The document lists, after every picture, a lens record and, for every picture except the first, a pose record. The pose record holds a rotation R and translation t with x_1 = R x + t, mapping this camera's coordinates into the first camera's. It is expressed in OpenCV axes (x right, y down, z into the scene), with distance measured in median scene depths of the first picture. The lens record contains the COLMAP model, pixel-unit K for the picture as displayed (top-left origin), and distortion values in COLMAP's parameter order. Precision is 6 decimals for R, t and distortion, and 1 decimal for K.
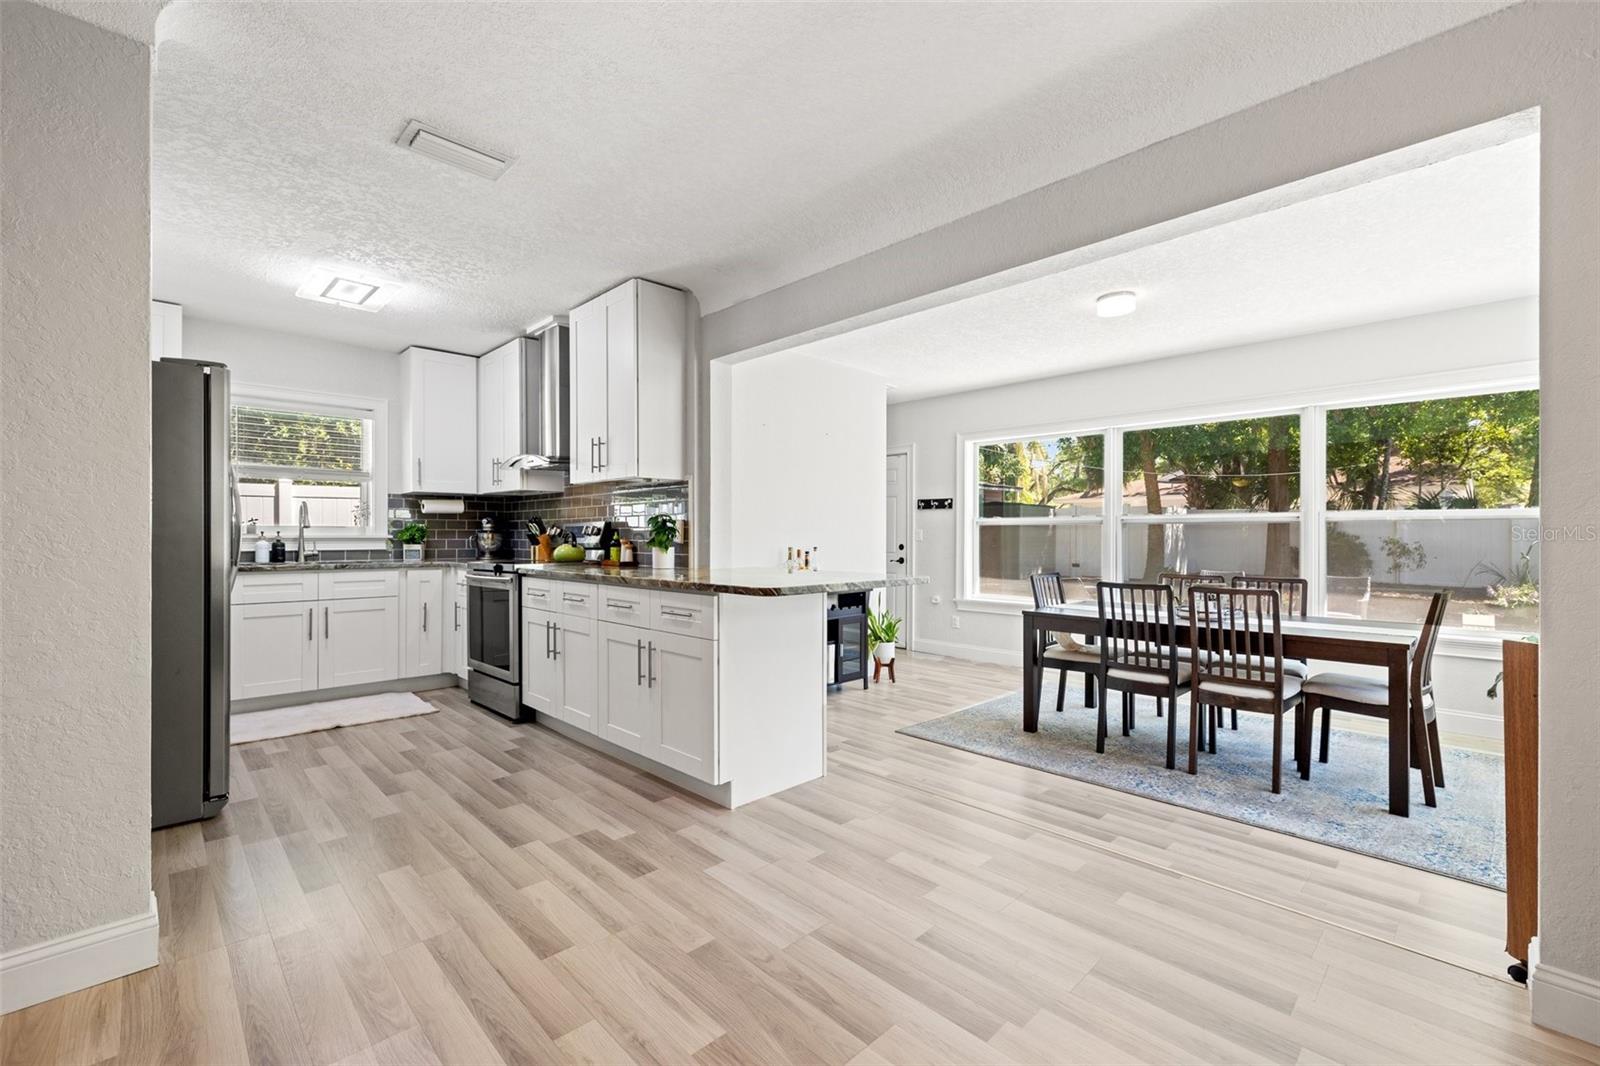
lens RADIAL K [[673.3, 0, 782.7], [0, 673.3, 531.6], [0, 0, 1]] dist [-0.001887, 0.000194]
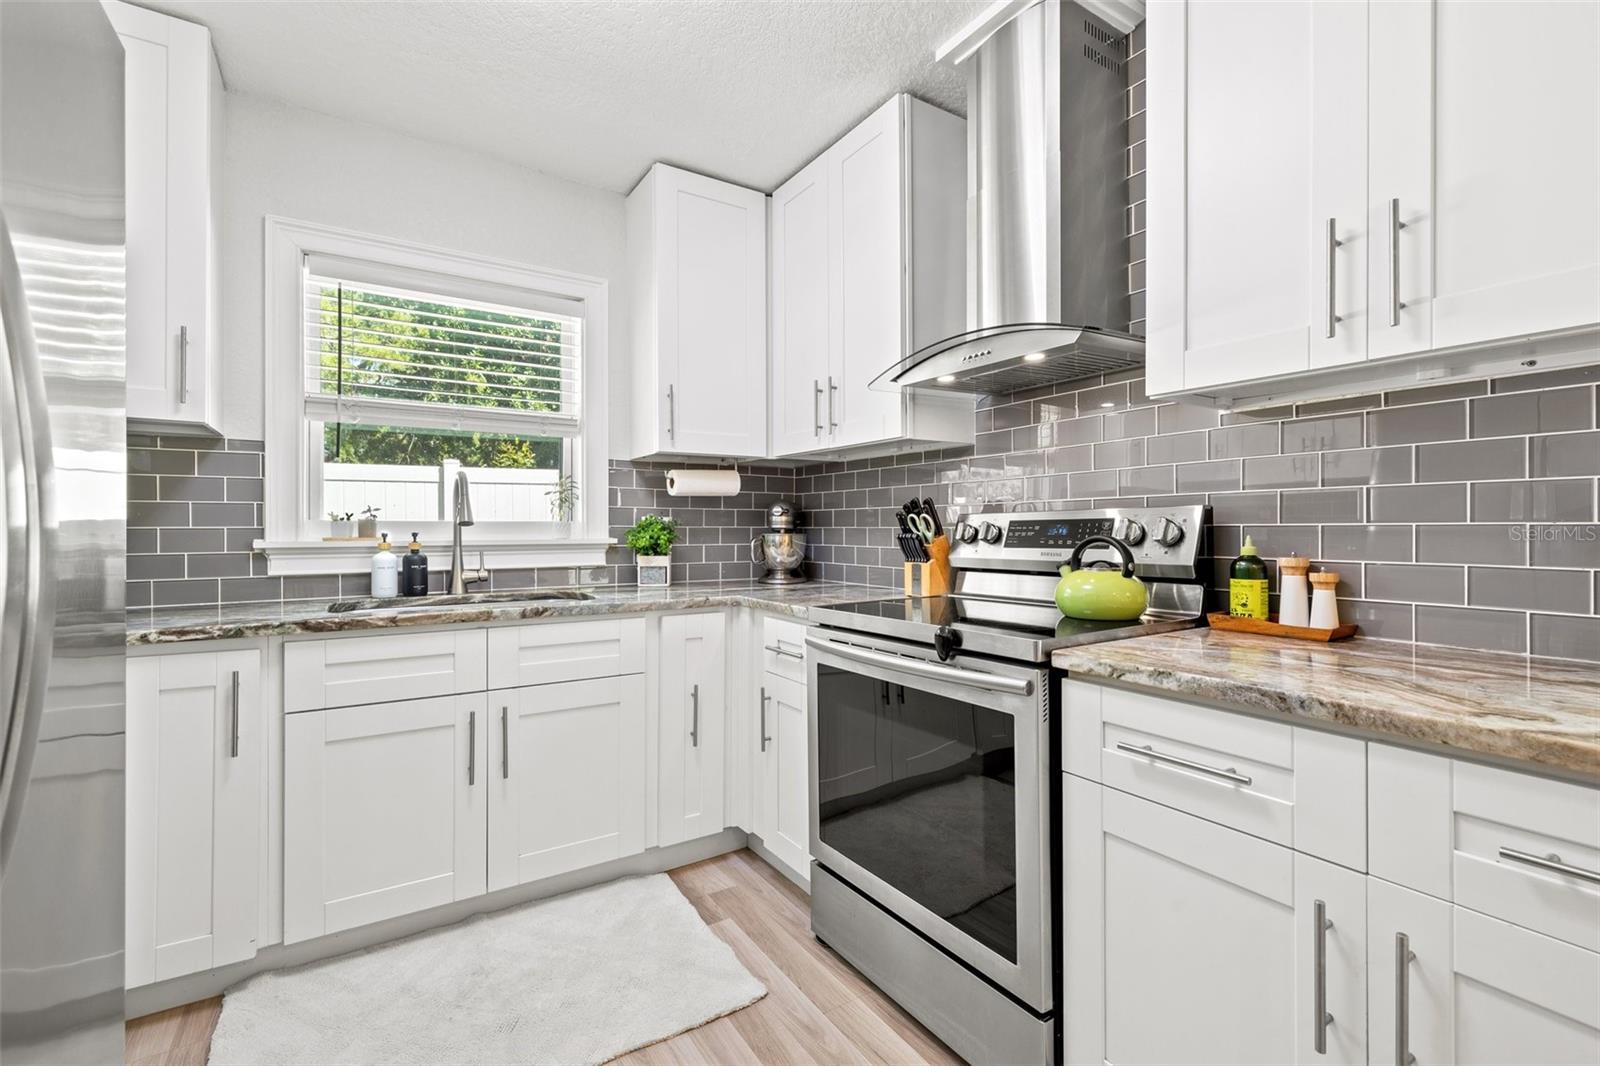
lens RADIAL K [[680.5, 0, 795.7], [0, 680.5, 526.1], [0, 0, 1]] dist [-0.000063, -0.000051]
pose [[0.982791, -0.001495, -0.184714, -0.388144], [0.001664, 0.999998, 0.000762, -0.004600], [0.184712, -0.001057, 0.982792, 0.567992]]
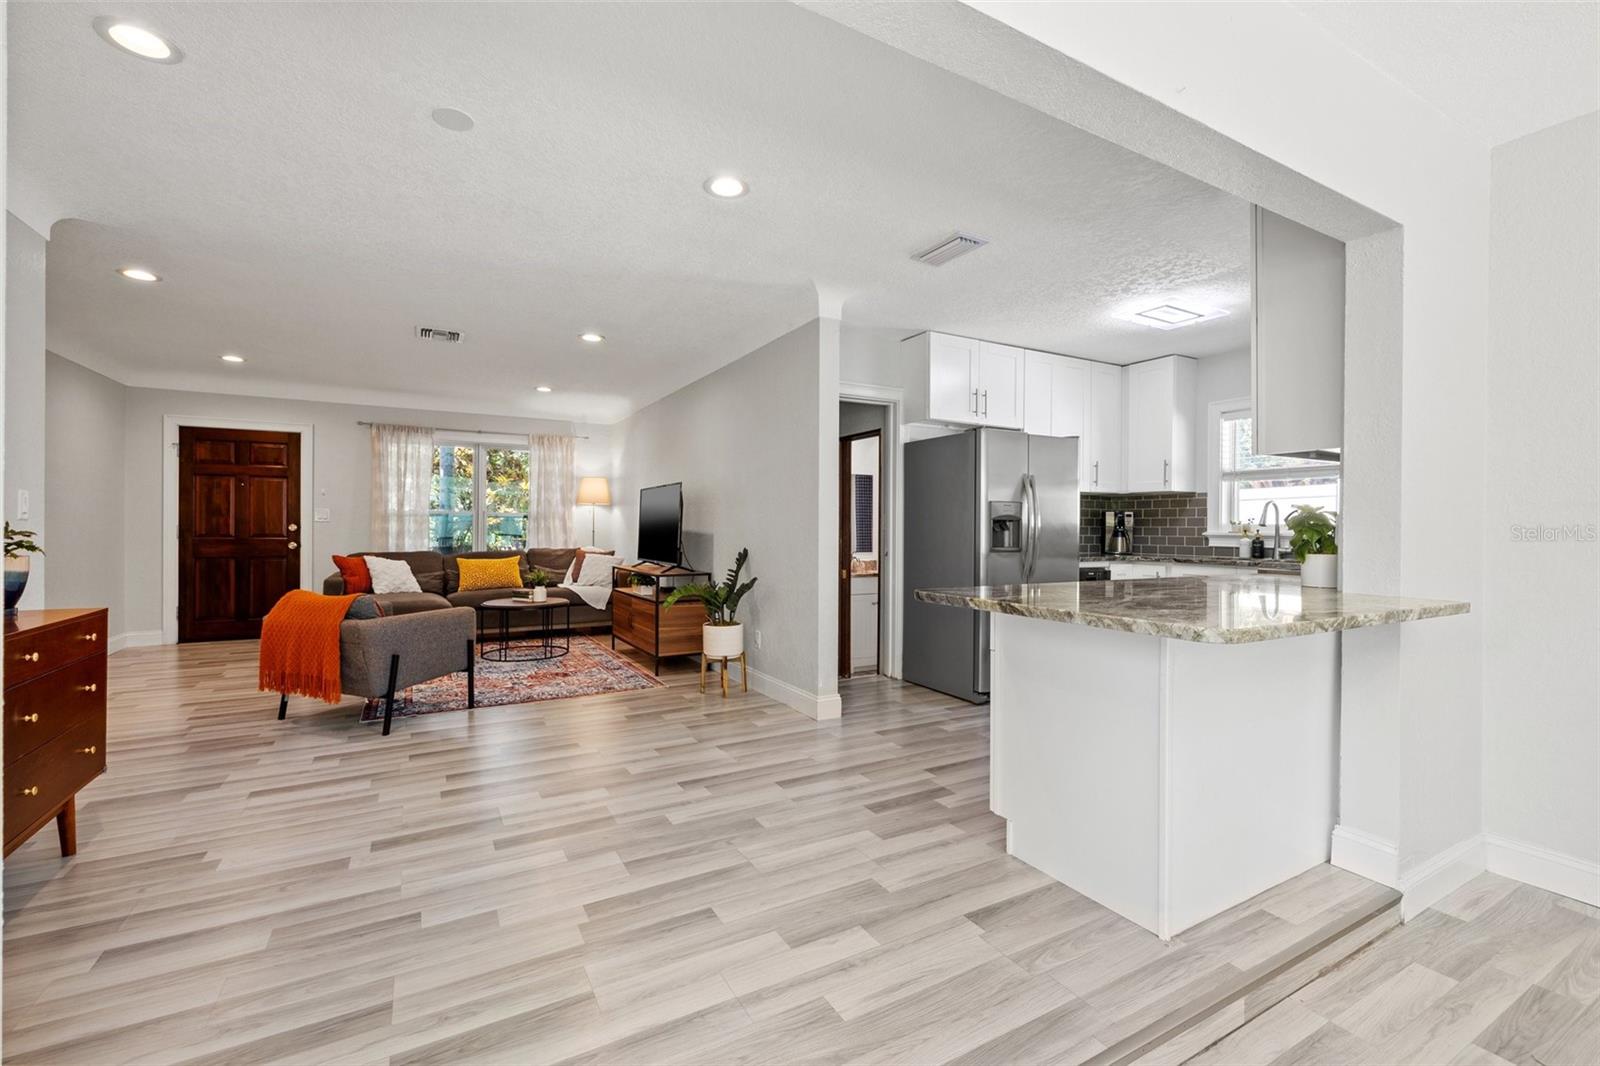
lens RADIAL K [[680.5, 0, 795.7], [0, 680.5, 526.1], [0, 0, 1]] dist [-0.000063, -0.000051]
pose [[-0.245916, -0.005284, -0.969277, 0.485008], [-0.005023, 0.999979, -0.004177, 0.002881], [0.969278, 0.003841, -0.245937, 0.558492]]
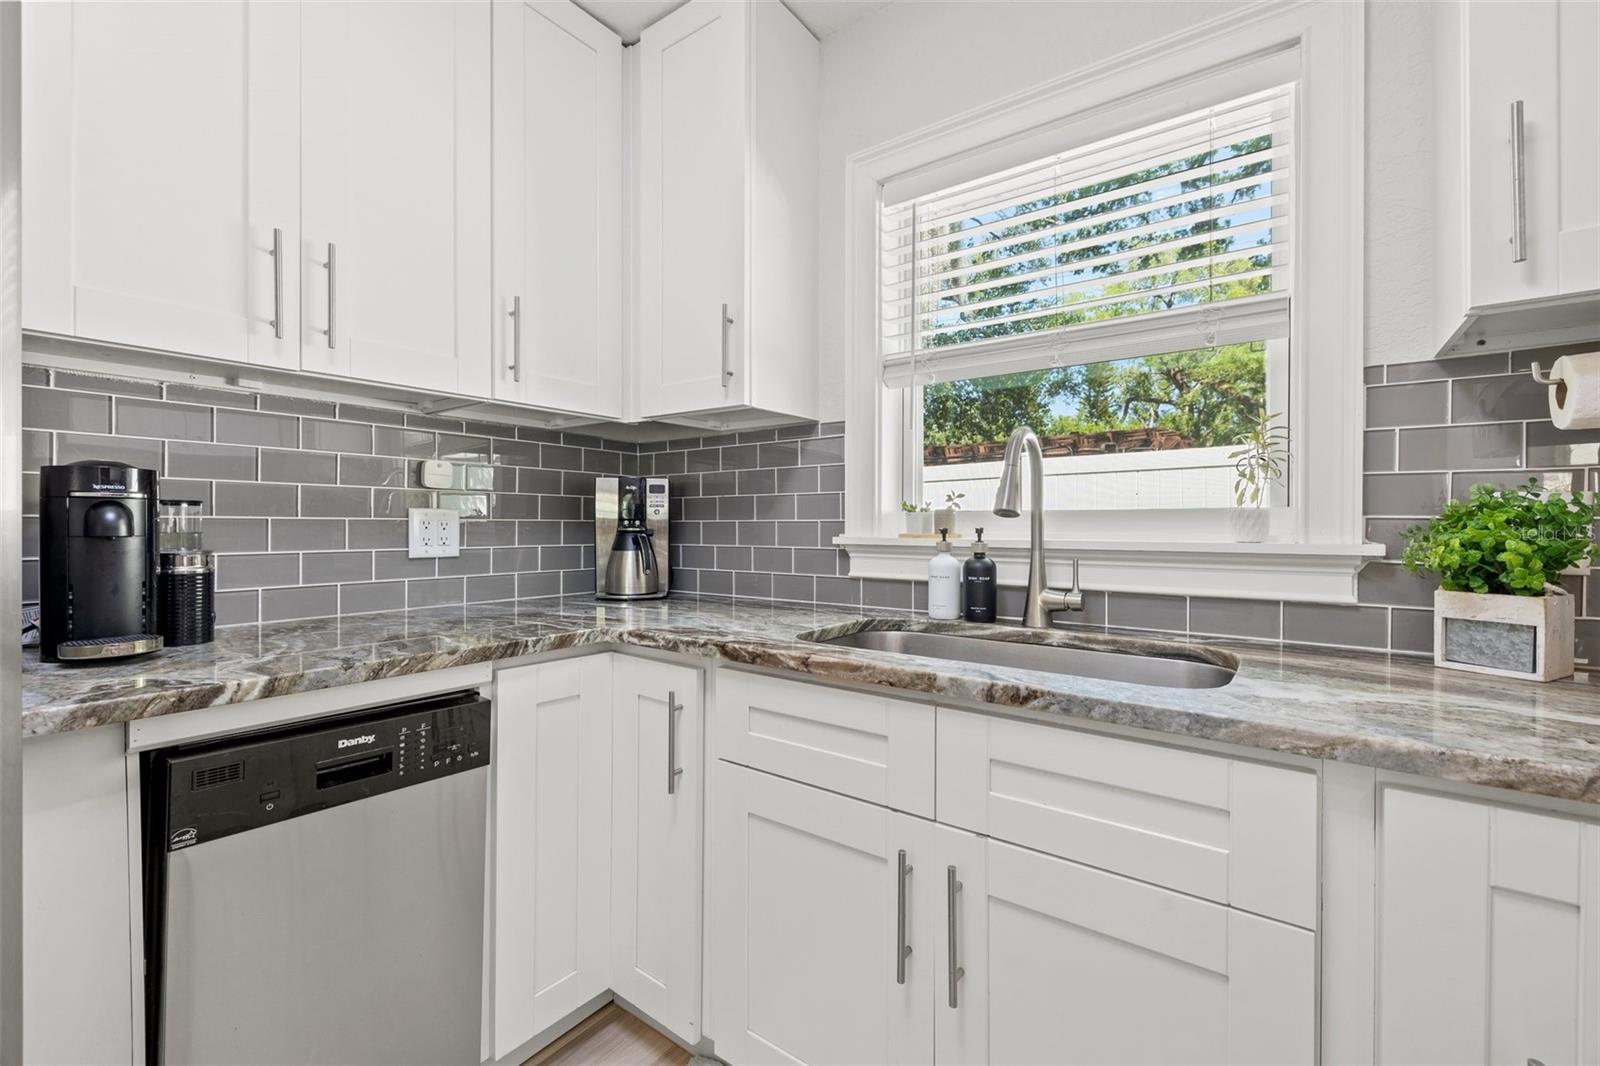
lens RADIAL K [[680.5, 0, 795.7], [0, 680.5, 526.1], [0, 0, 1]] dist [-0.000063, -0.000051]
pose [[0.178832, 0.003462, -0.983874, -0.438171], [0.002658, 0.999988, 0.004002, -0.002314], [0.983876, -0.003331, 0.178821, 0.857743]]
